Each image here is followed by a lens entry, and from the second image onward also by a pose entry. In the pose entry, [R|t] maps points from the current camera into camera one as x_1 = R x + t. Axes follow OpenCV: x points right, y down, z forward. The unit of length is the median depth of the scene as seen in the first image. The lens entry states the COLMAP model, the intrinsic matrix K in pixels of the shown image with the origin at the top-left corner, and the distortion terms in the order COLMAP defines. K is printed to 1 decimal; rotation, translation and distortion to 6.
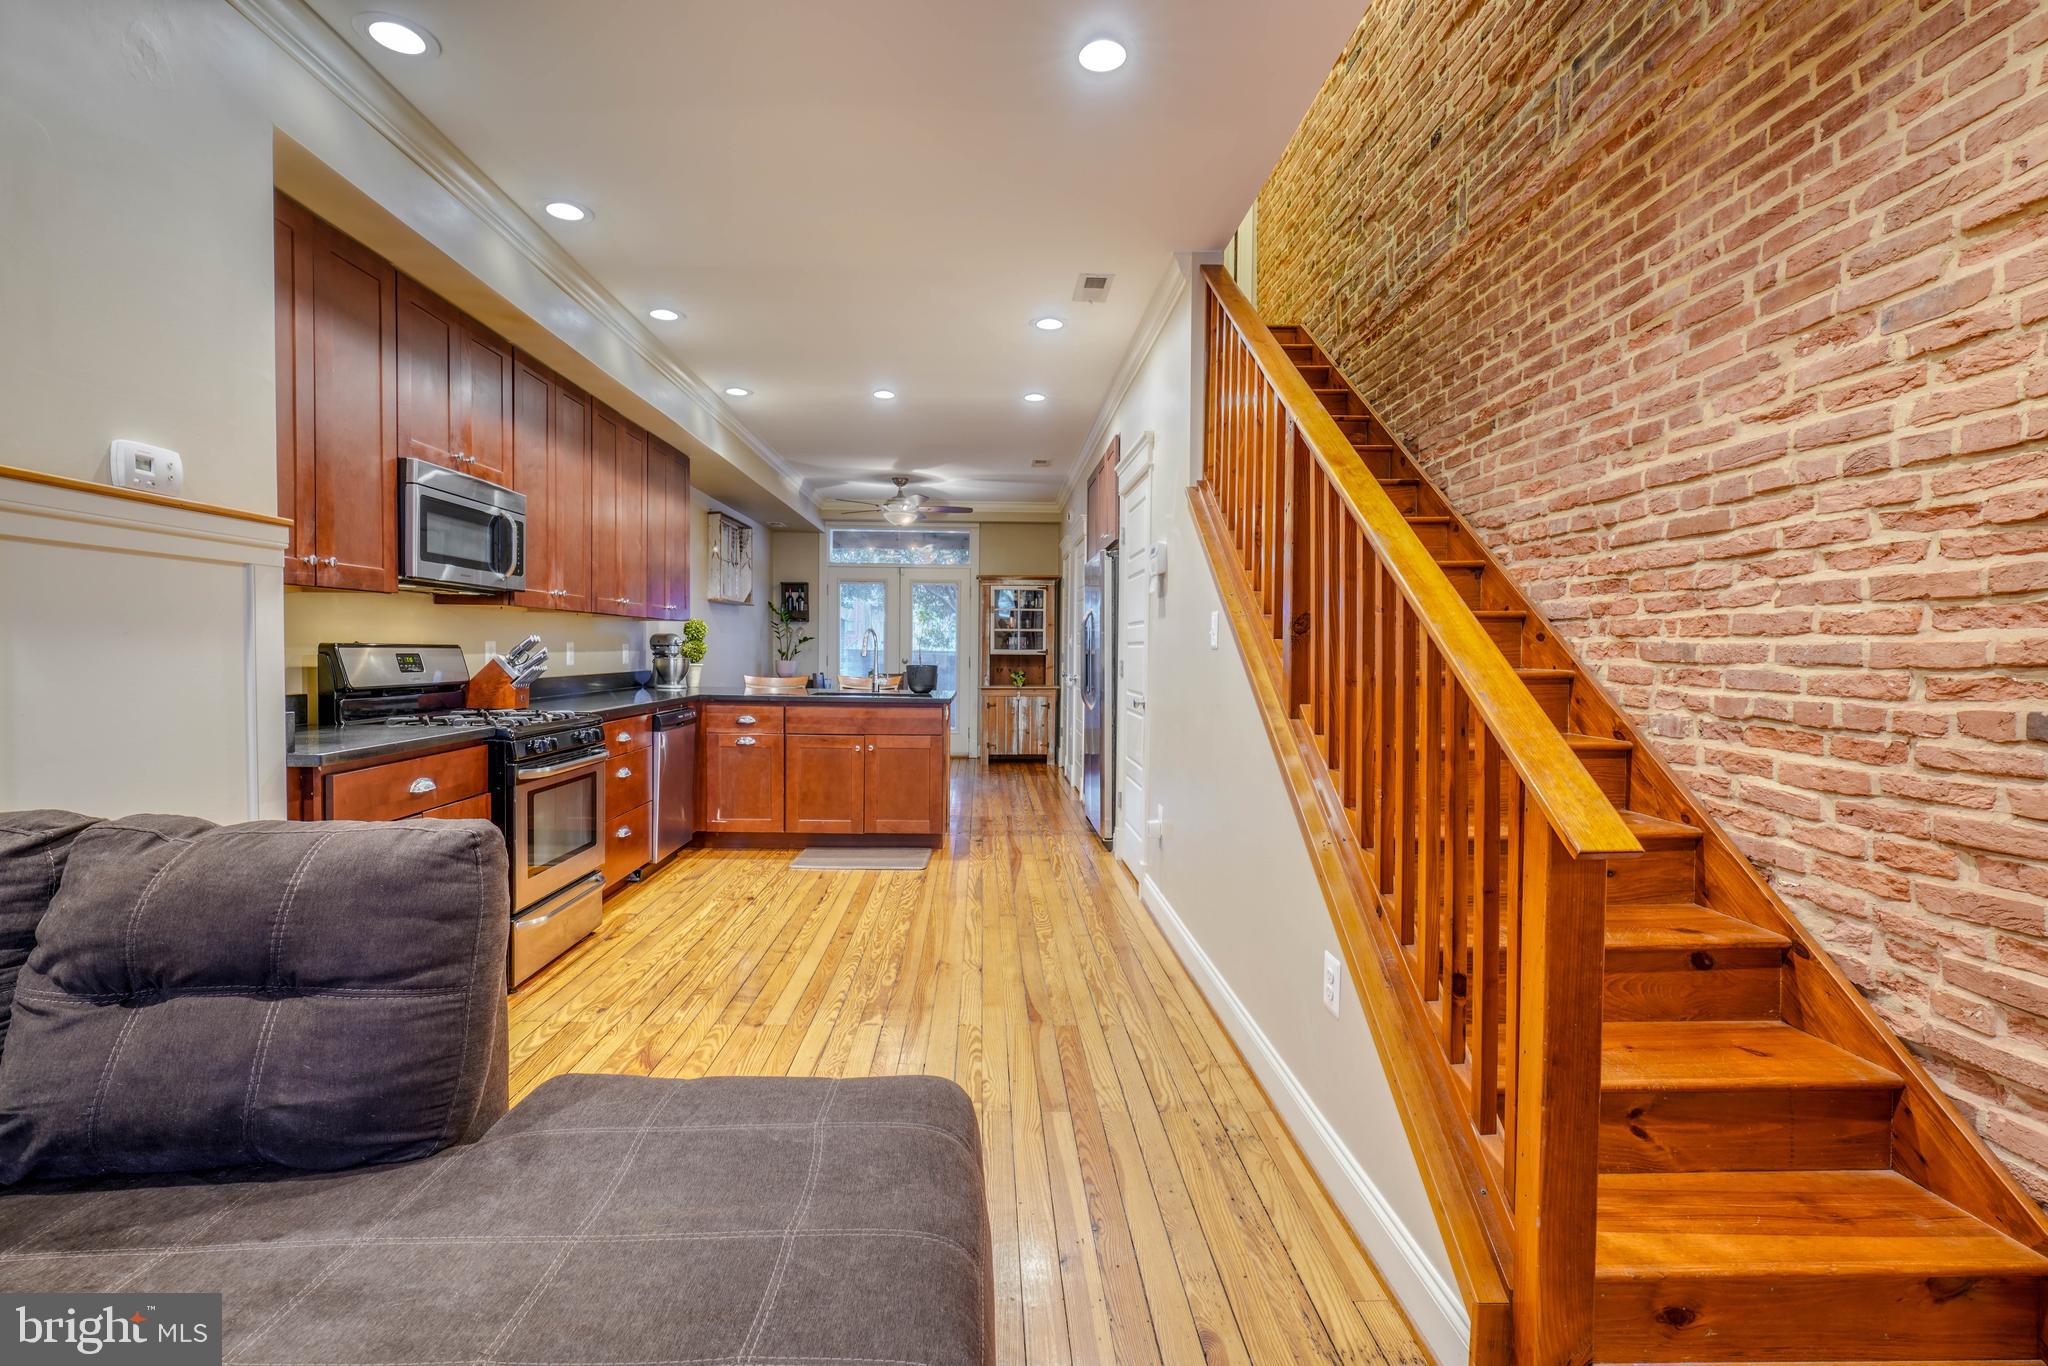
lens RADIAL K [[920.9, 0, 1004.9], [0, 920.9, 681.7], [0, 0, 1]] dist [-0.012786, 0.004841]
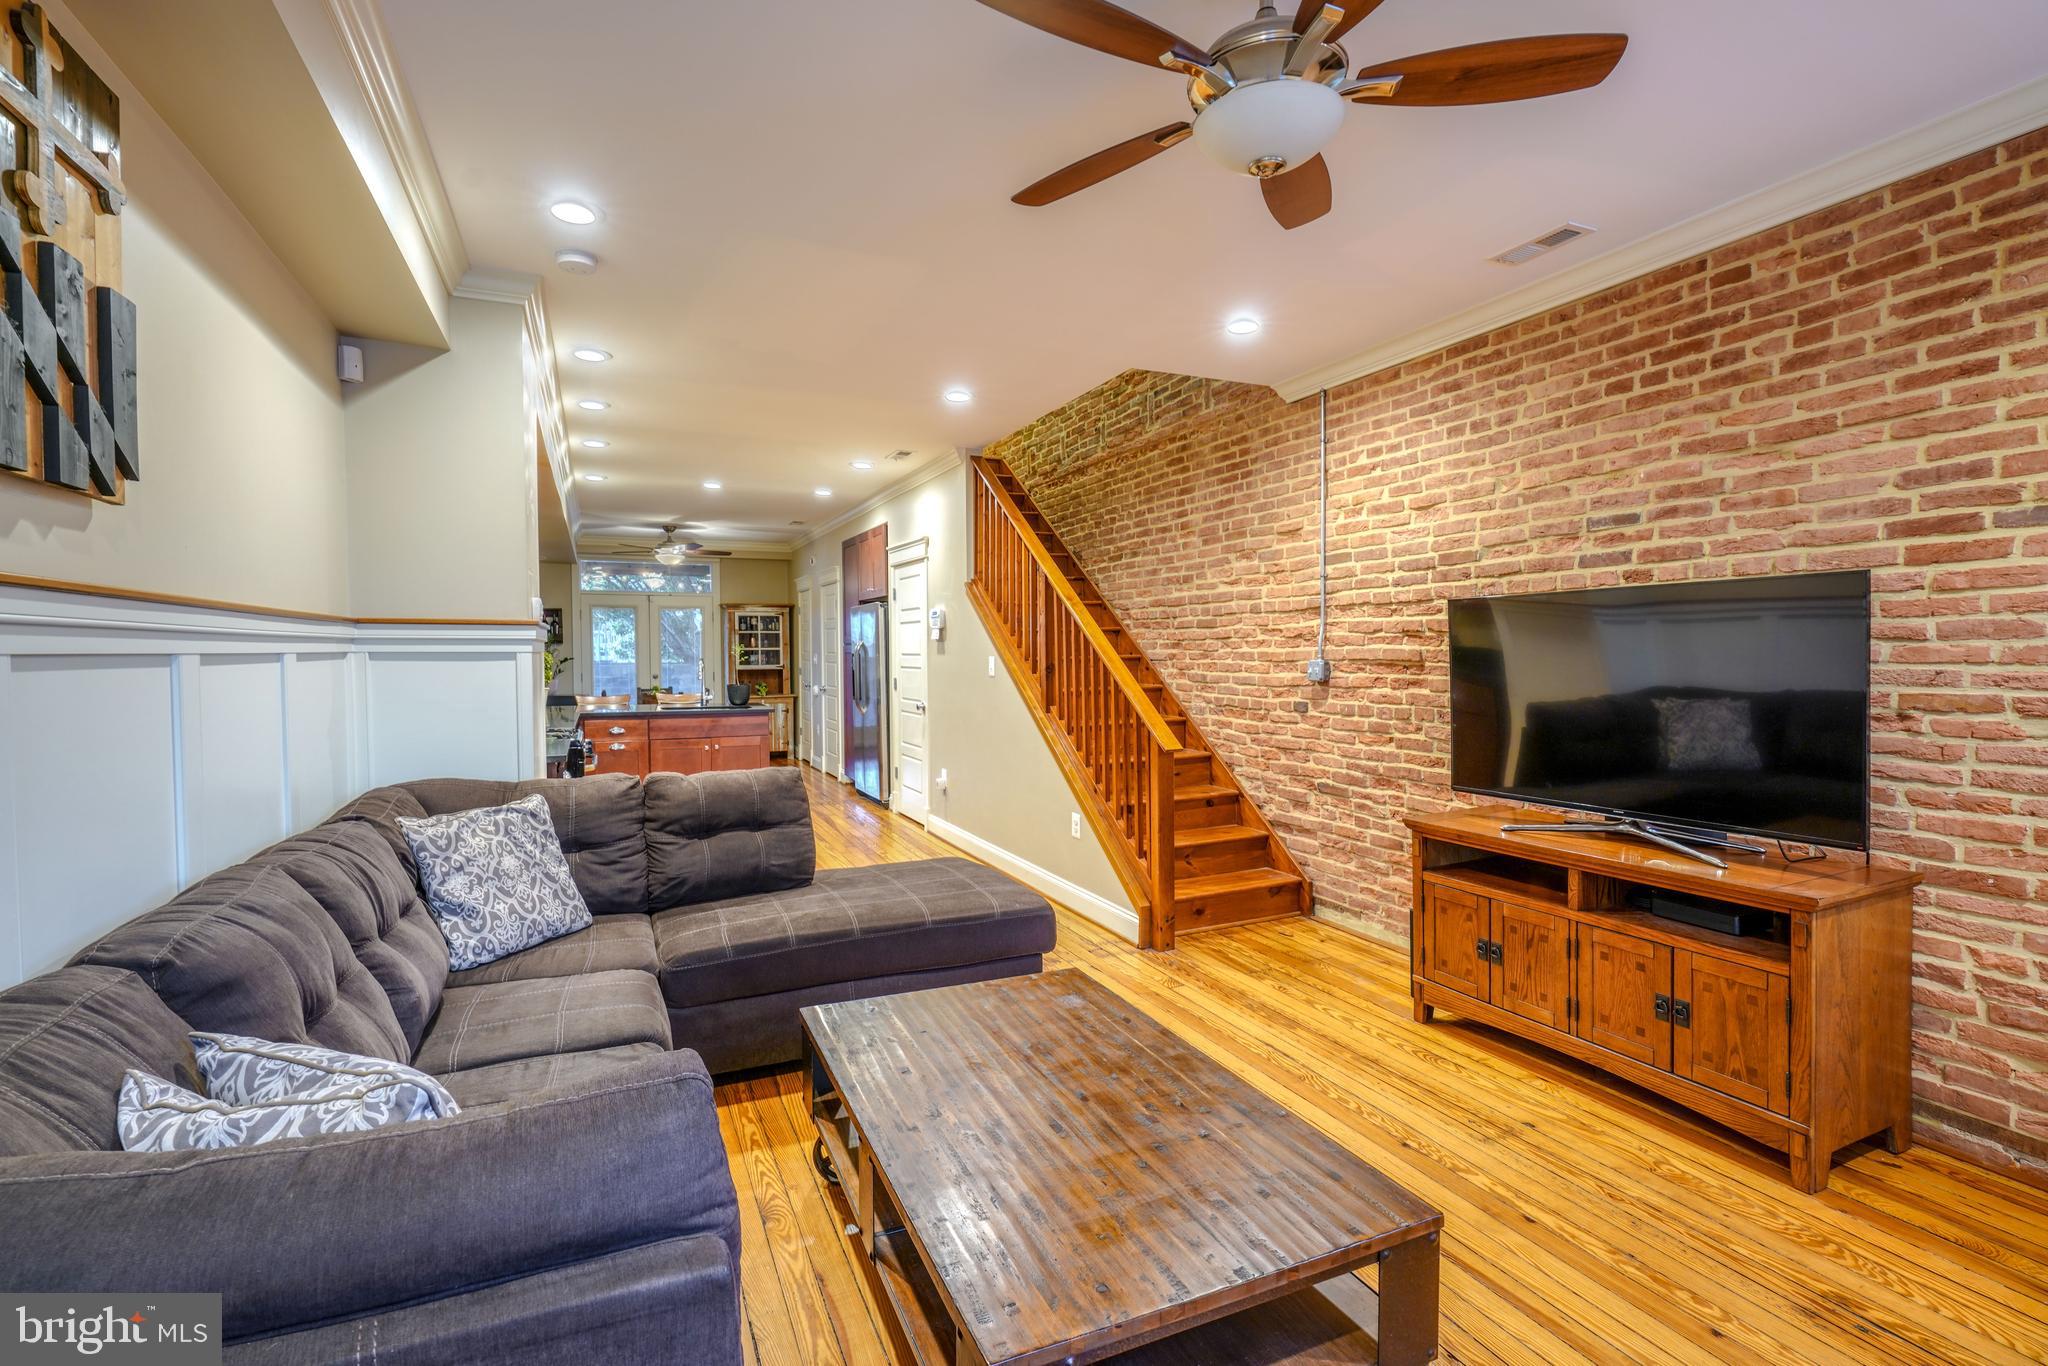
lens RADIAL K [[920.9, 0, 998.3], [0, 920.9, 679.8], [0, 0, 1]] dist [-0.012786, 0.004841]
pose [[0.927291, -0.027037, 0.373363, -0.404426], [0.027463, 0.999614, 0.004178, -0.033880], [-0.373332, 0.006380, 0.927676, -0.642759]]
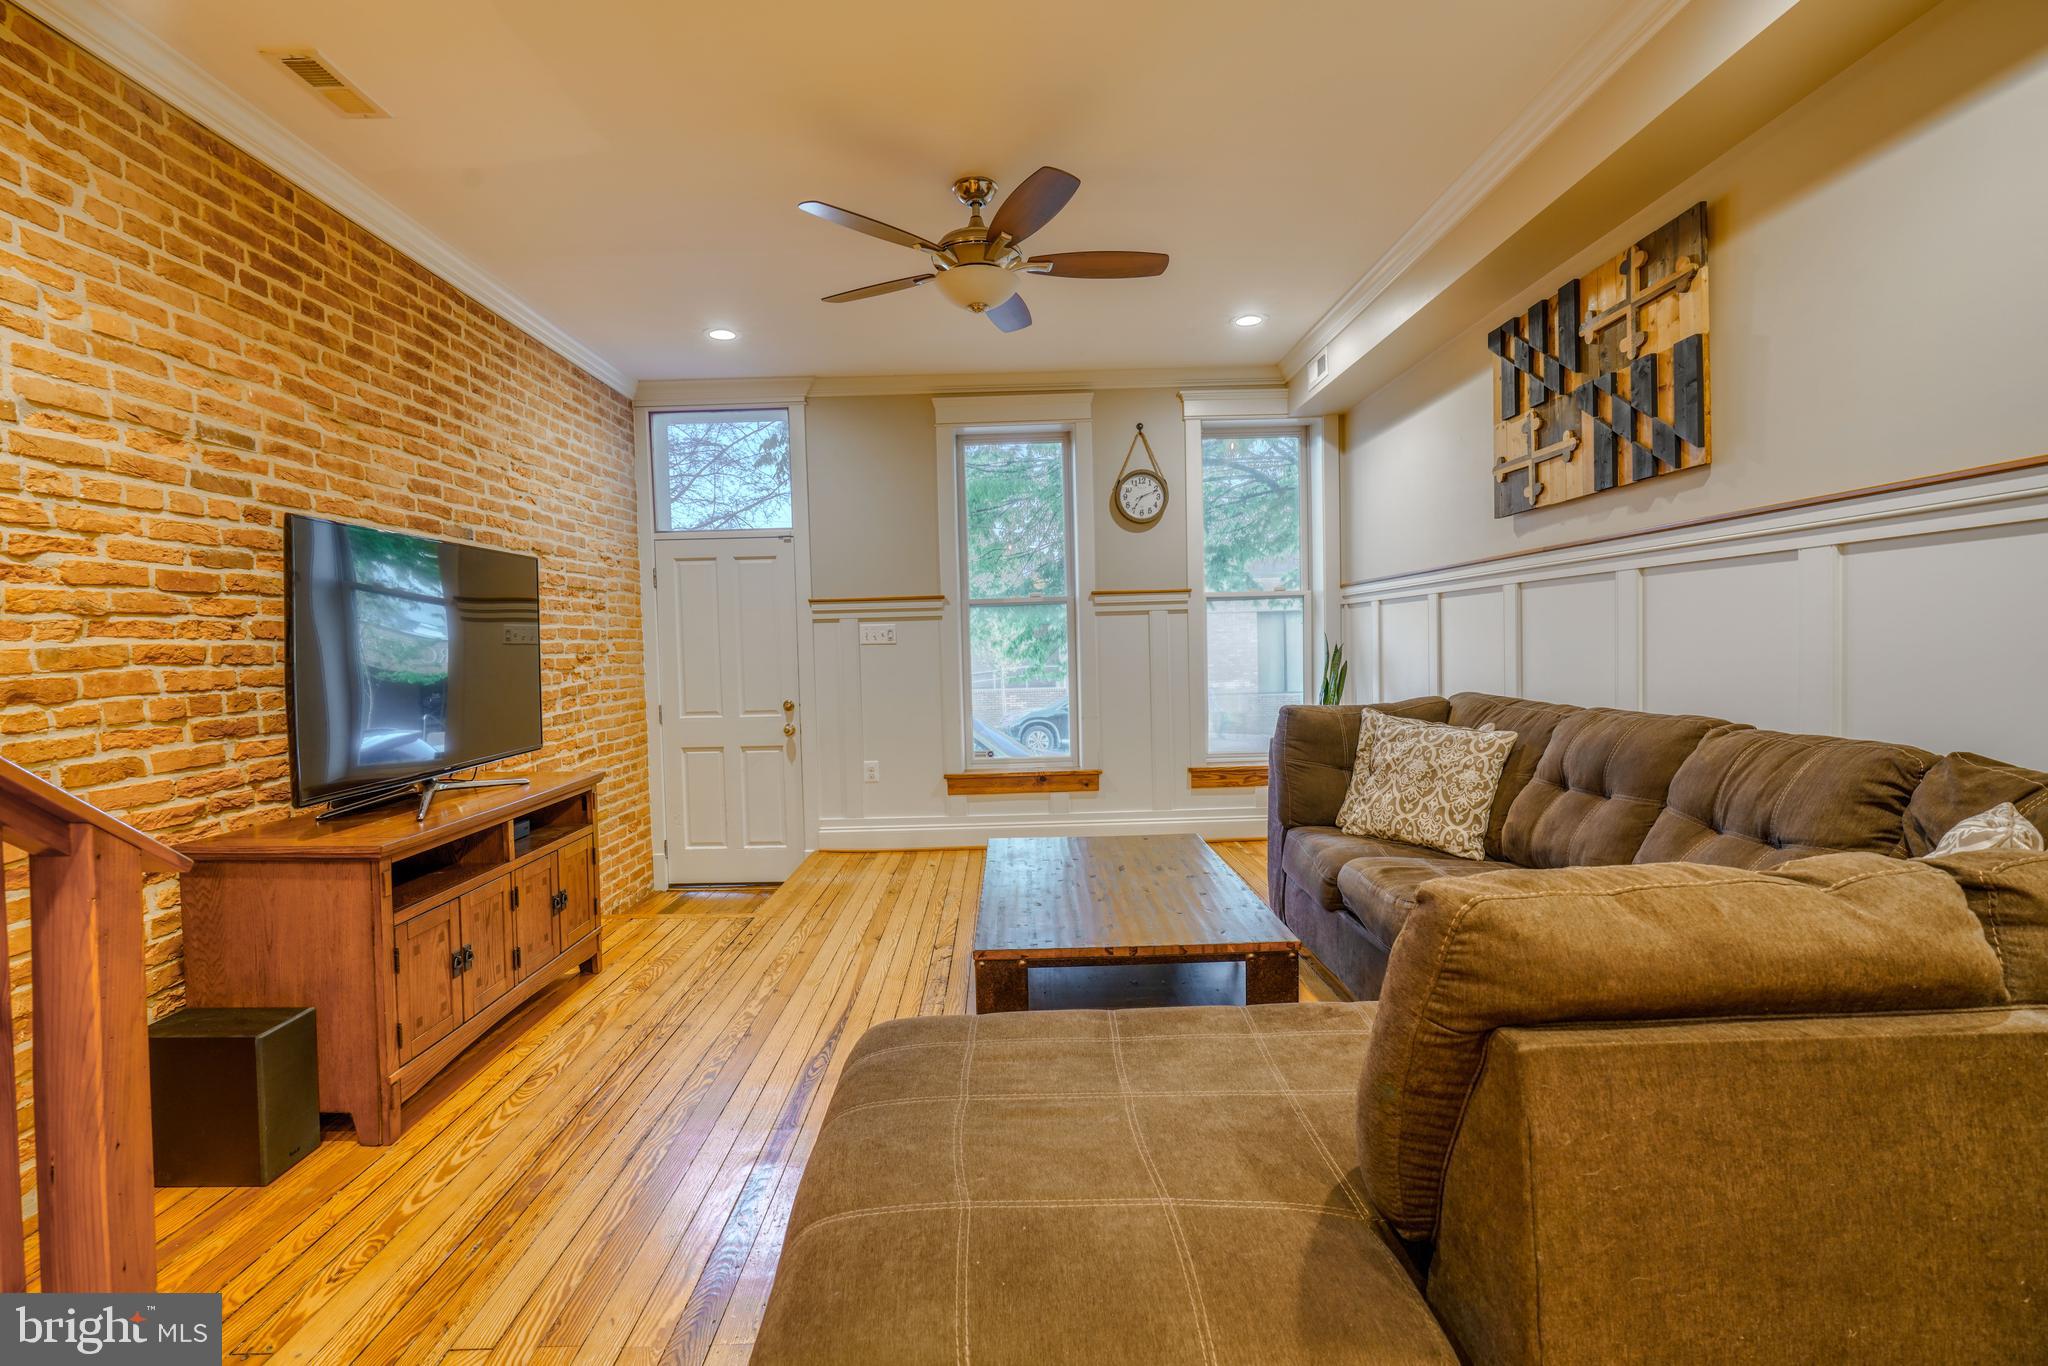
lens RADIAL K [[920.9, 0, 1019.3], [0, 920.9, 677.2], [0, 0, 1]] dist [-0.012786, 0.004841]
pose [[-0.999806, 0.016132, 0.011330, -0.104478], [0.016860, 0.997584, 0.067398, -0.024022], [-0.010216, 0.067576, -0.997662, 0.697214]]
